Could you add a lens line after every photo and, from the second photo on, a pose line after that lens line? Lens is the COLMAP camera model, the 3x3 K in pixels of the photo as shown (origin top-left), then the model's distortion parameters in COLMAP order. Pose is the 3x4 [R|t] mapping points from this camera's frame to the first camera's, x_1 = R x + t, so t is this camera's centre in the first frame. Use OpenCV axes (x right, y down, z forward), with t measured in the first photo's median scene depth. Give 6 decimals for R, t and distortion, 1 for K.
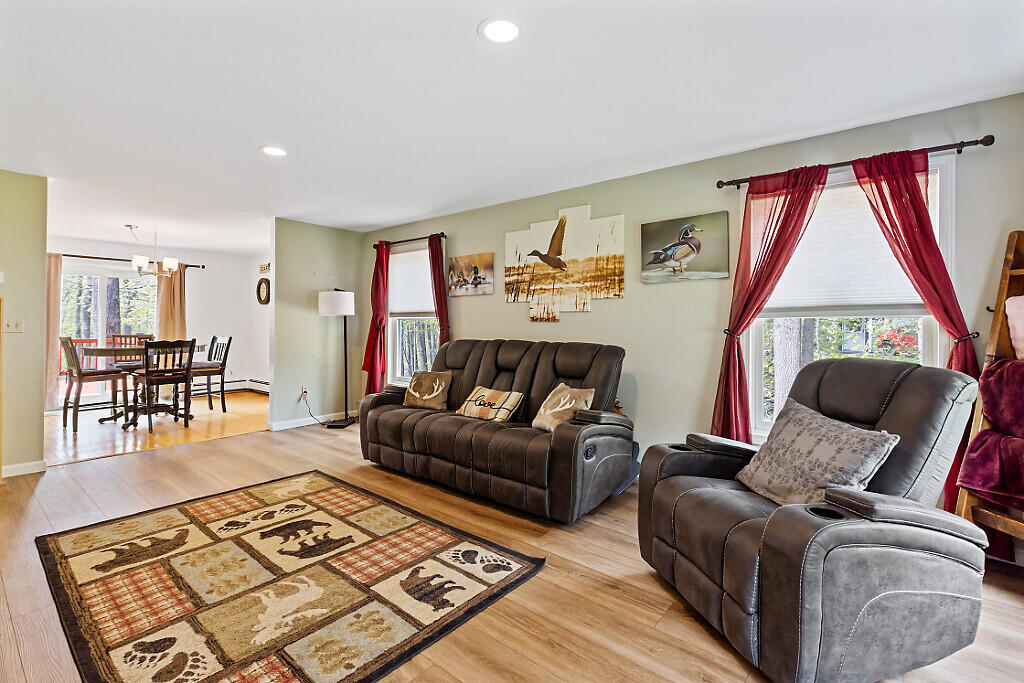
lens RADIAL K [[471.5, 0, 510.9], [0, 471.5, 325.8], [0, 0, 1]] dist [0.001093, 0.000014]
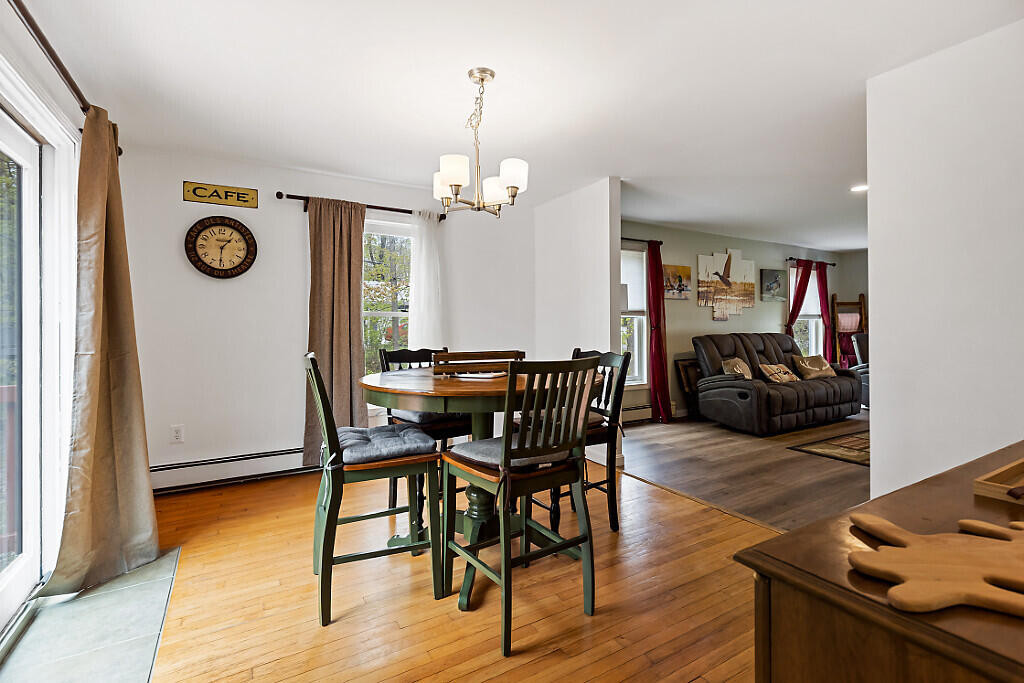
lens RADIAL K [[471.5, 0, 510.9], [0, 471.5, 325.8], [0, 0, 1]] dist [0.001093, 0.000014]
pose [[0.343298, -0.000055, 0.939226, -1.518026], [0.009468, 0.999949, -0.003402, 0.006196], [-0.939179, 0.010060, 0.343281, 1.084457]]
